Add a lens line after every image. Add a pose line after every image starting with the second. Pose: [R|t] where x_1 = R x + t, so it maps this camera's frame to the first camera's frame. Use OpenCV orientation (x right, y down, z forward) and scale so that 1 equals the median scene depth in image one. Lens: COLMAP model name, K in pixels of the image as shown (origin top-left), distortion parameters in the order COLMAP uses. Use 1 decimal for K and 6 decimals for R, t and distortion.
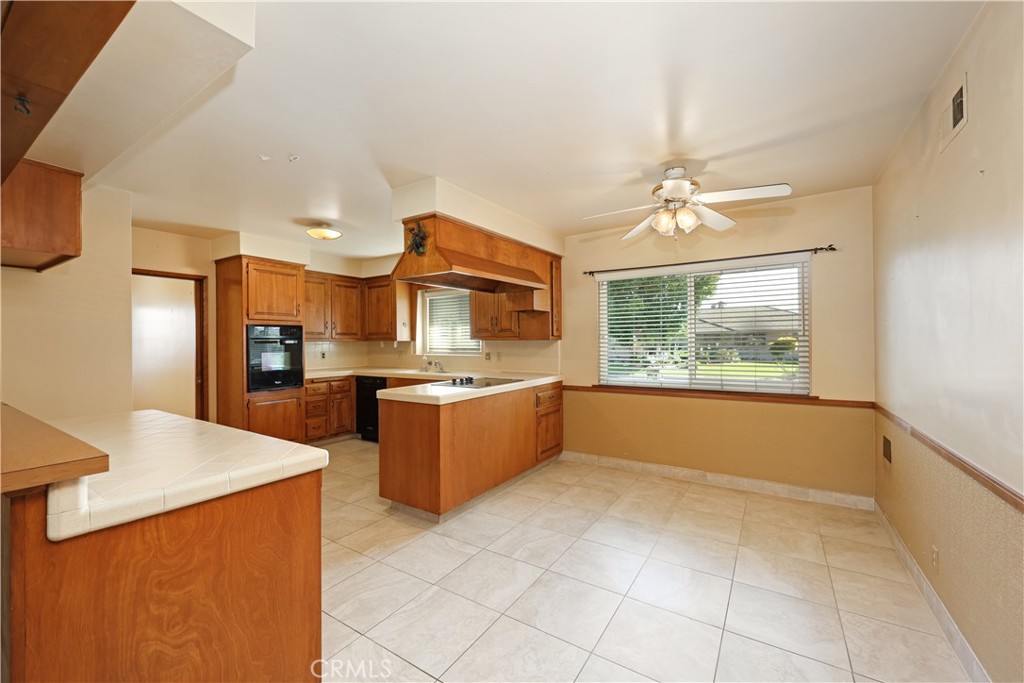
lens RADIAL K [[400.6, 0, 536.2], [0, 400.6, 340.7], [0, 0, 1]] dist [-0.000412, 0.000085]
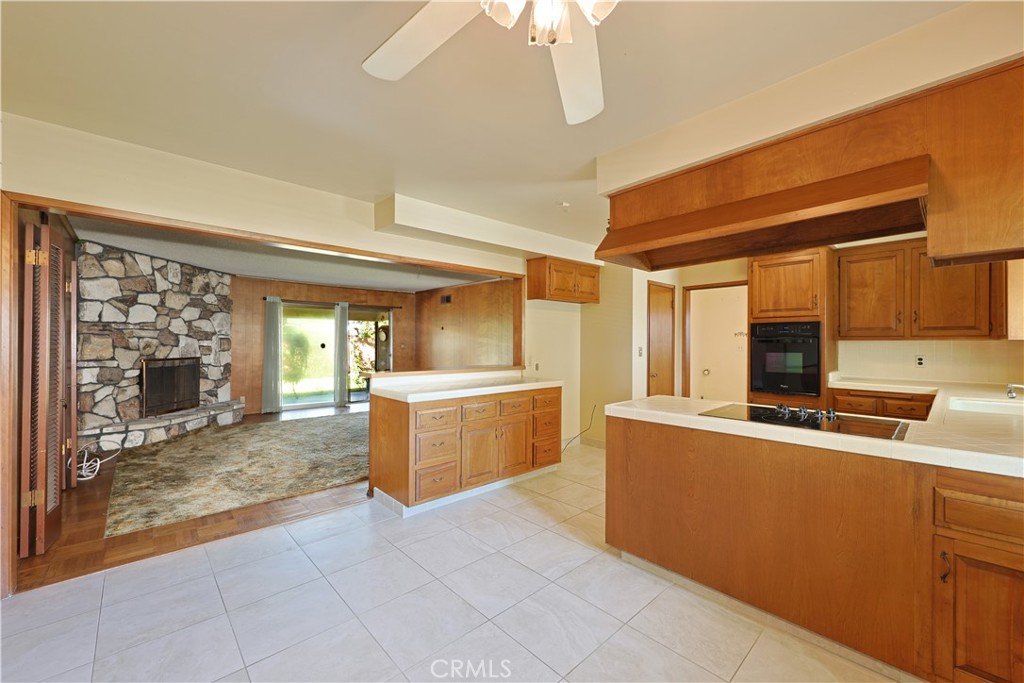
lens RADIAL K [[395.9, 0, 479.6], [0, 395.9, 341.5], [0, 0, 1]] dist [0.000422, 0.000002]
pose [[-0.306148, 0.005379, -0.951969, 0.420448], [0.003193, 0.999984, 0.004624, -0.002121], [0.951978, -0.001624, -0.306161, 0.642353]]
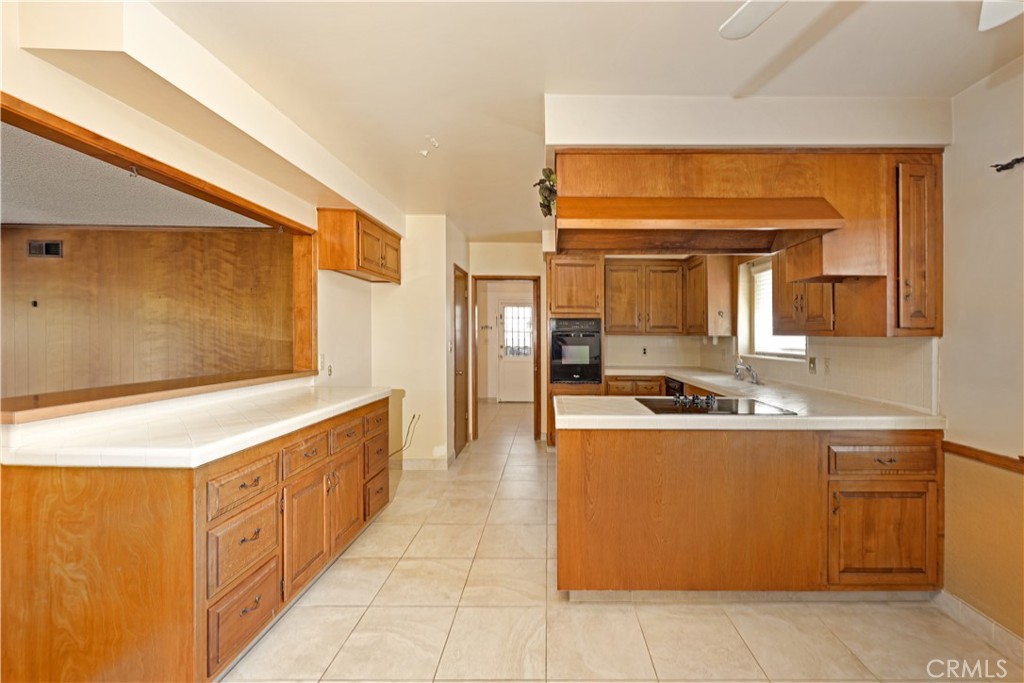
lens RADIAL K [[442.6, 0, 545.2], [0, 442.6, 337.5], [0, 0, 1]] dist [-0.000981, 0.000434]
pose [[0.527352, 0.014897, -0.849516, 0.246813], [-0.012603, 0.999873, 0.009711, -0.000954], [0.849553, 0.005585, 0.527473, 0.374231]]
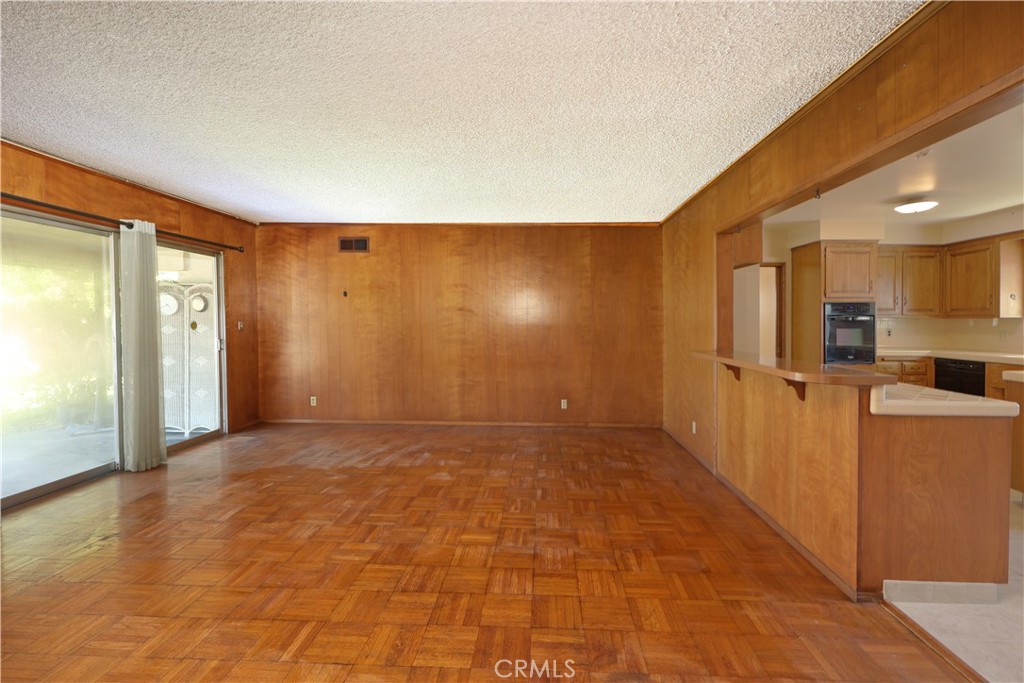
lens RADIAL K [[466.2, 0, 522.2], [0, 466.2, 322.9], [0, 0, 1]] dist [0.001495, 0.000096]
pose [[0.488061, 0.015433, -0.872673, 0.000522], [-0.004483, 0.999875, 0.015176, 0.000365], [0.872798, -0.003495, 0.488069, -0.359429]]
